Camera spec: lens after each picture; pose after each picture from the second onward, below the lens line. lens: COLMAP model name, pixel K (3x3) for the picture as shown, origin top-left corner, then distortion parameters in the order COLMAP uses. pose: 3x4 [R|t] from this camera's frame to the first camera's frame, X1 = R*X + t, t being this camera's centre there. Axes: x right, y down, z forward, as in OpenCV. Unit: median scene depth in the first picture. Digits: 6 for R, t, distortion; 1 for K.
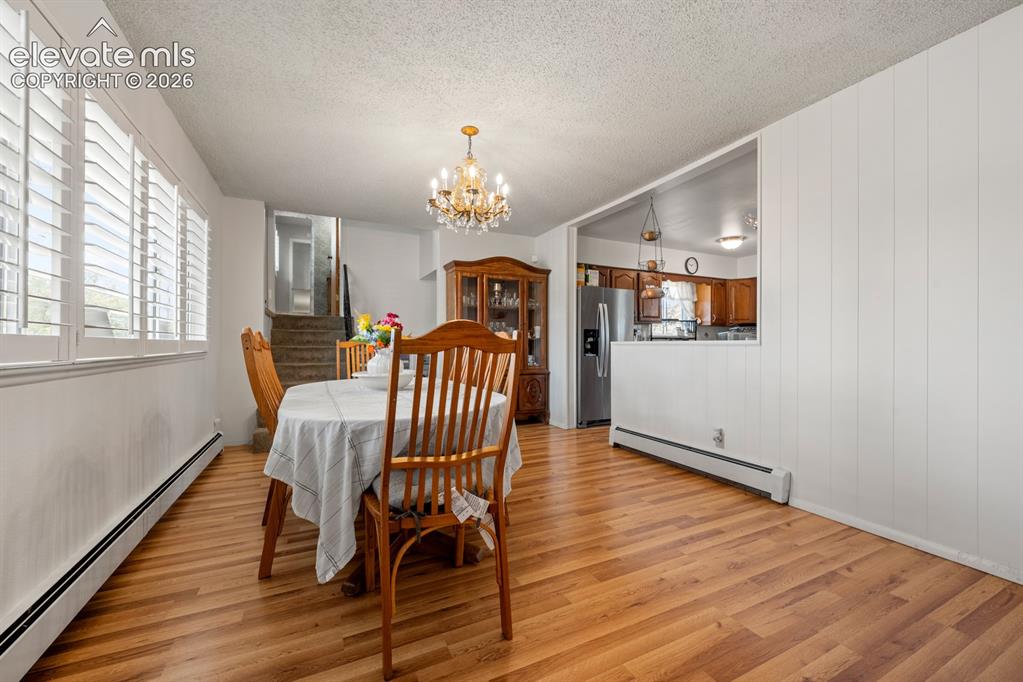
lens RADIAL K [[408.3, 0, 513.2], [0, 408.3, 343.3], [0, 0, 1]] dist [-0.001634, -0.000083]
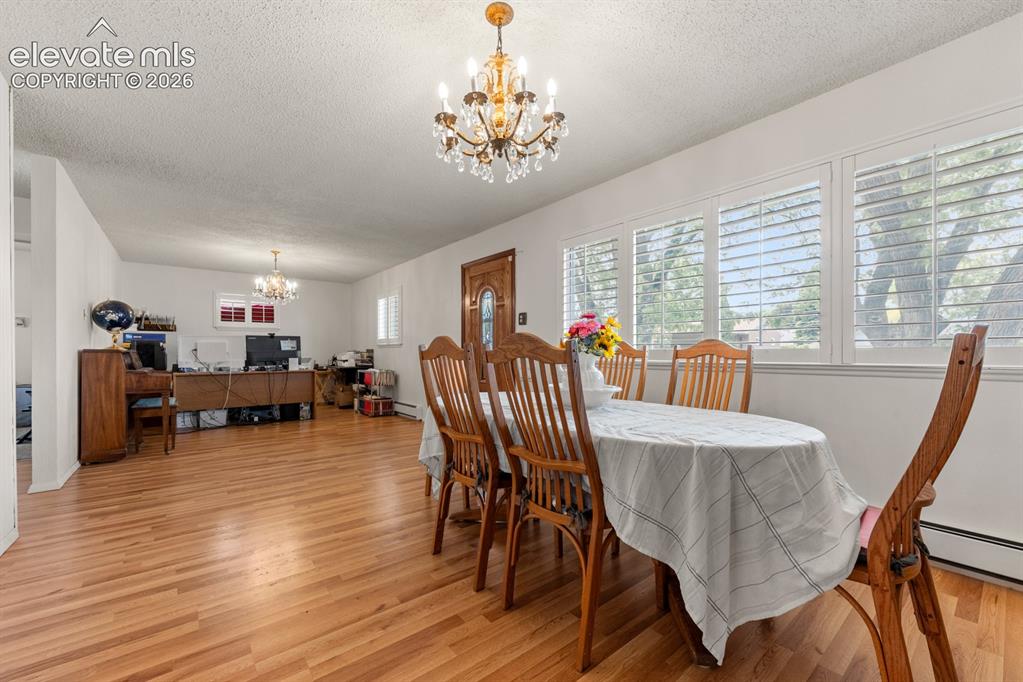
lens RADIAL K [[408.3, 0, 511.0], [0, 408.3, 349.1], [0, 0, 1]] dist [-0.001634, -0.000083]
pose [[-0.975043, -0.010241, -0.221780, 0.025375], [-0.008166, 0.999914, -0.010271, -0.003007], [0.221866, -0.008204, -0.975043, 2.087024]]
